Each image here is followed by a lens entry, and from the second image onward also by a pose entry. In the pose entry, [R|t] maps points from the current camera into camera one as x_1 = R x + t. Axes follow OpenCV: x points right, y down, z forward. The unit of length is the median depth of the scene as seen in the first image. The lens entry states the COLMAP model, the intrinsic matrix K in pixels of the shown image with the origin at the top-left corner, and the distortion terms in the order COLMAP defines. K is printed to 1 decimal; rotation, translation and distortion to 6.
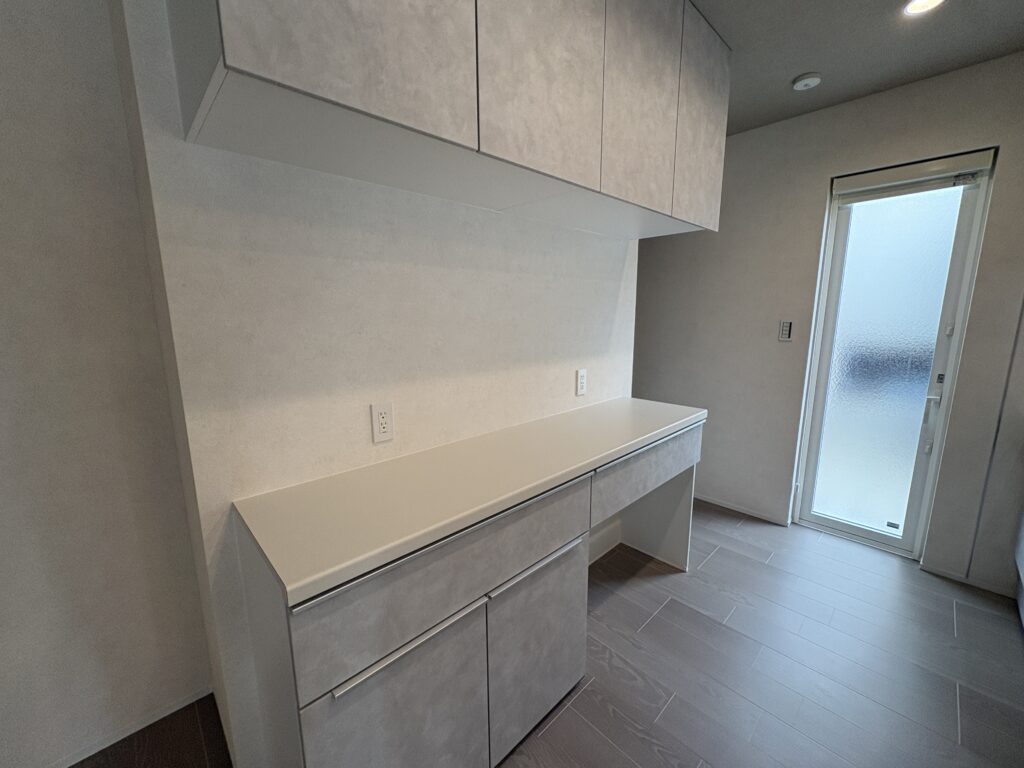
lens RADIAL K [[408.4, 0, 512.0], [0, 408.4, 384.0], [0, 0, 1]] dist [0.003366, -0.000241]
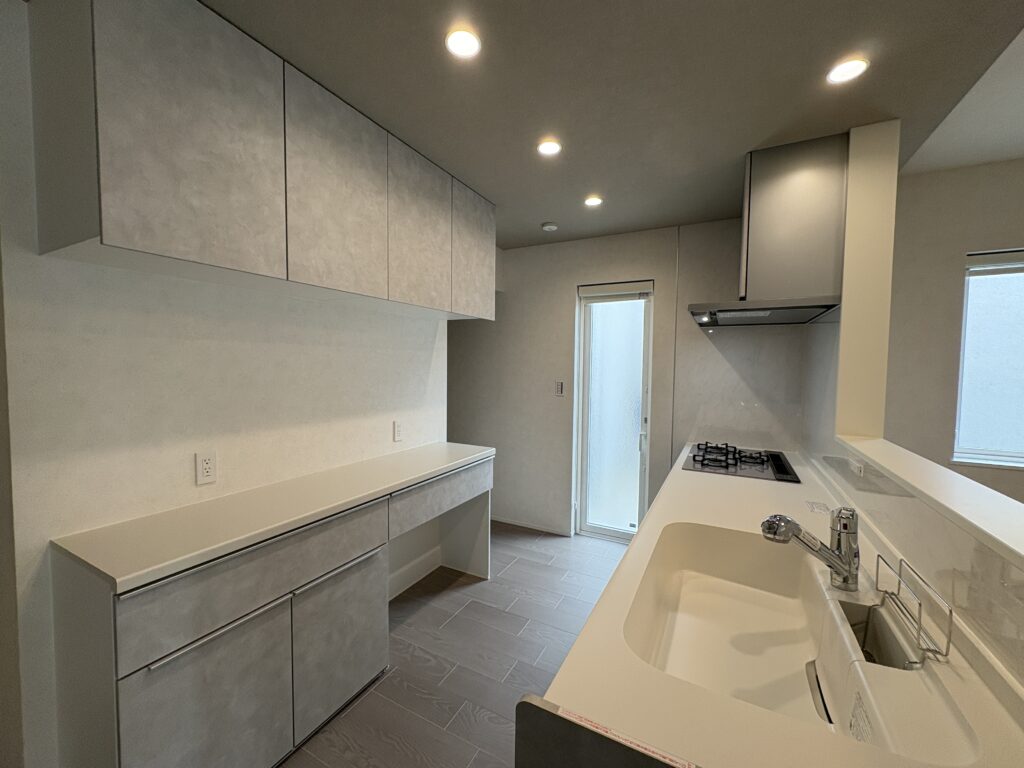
lens RADIAL K [[408.4, 0, 511.8], [0, 408.4, 384.2], [0, 0, 1]] dist [0.003366, -0.000241]
pose [[0.950365, 0.001678, 0.311134, 0.166875], [0.037340, 0.992143, -0.119407, 0.026062], [-0.308890, 0.125098, 0.942835, -0.457569]]
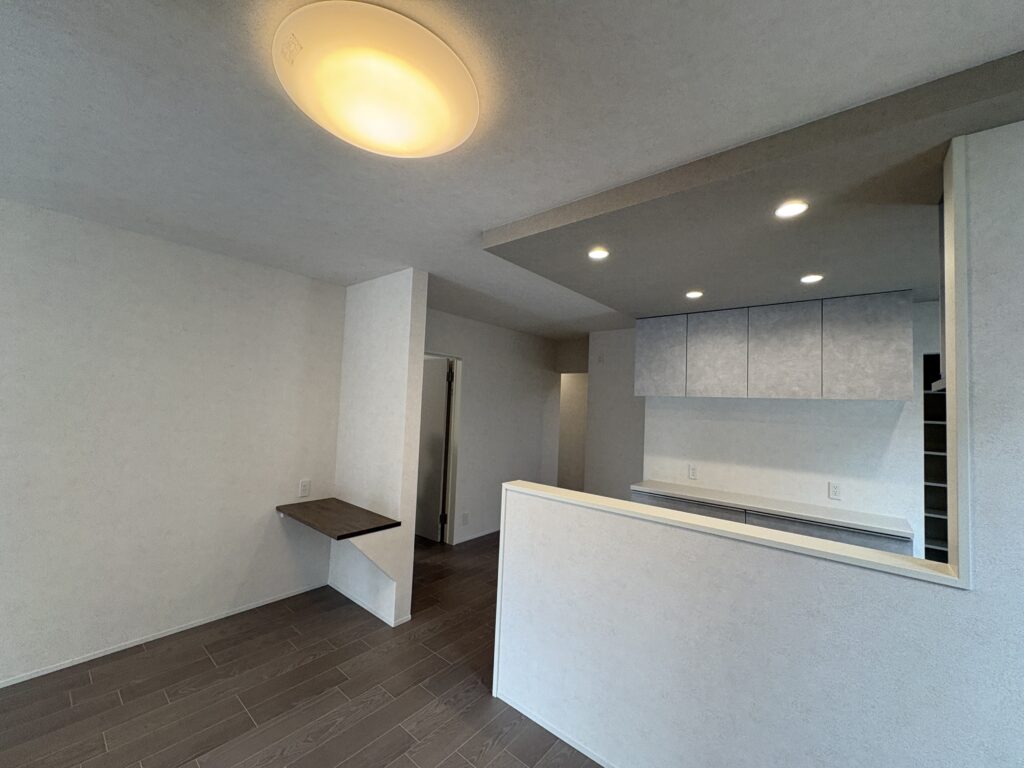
lens RADIAL K [[408.4, 0, 509.5], [0, 408.4, 383.3], [0, 0, 1]] dist [0.003366, -0.000241]
pose [[0.111386, -0.044974, -0.992759, 2.452451], [-0.214869, 0.974256, -0.068244, -0.045695], [0.970270, 0.220915, 0.098855, -0.712131]]
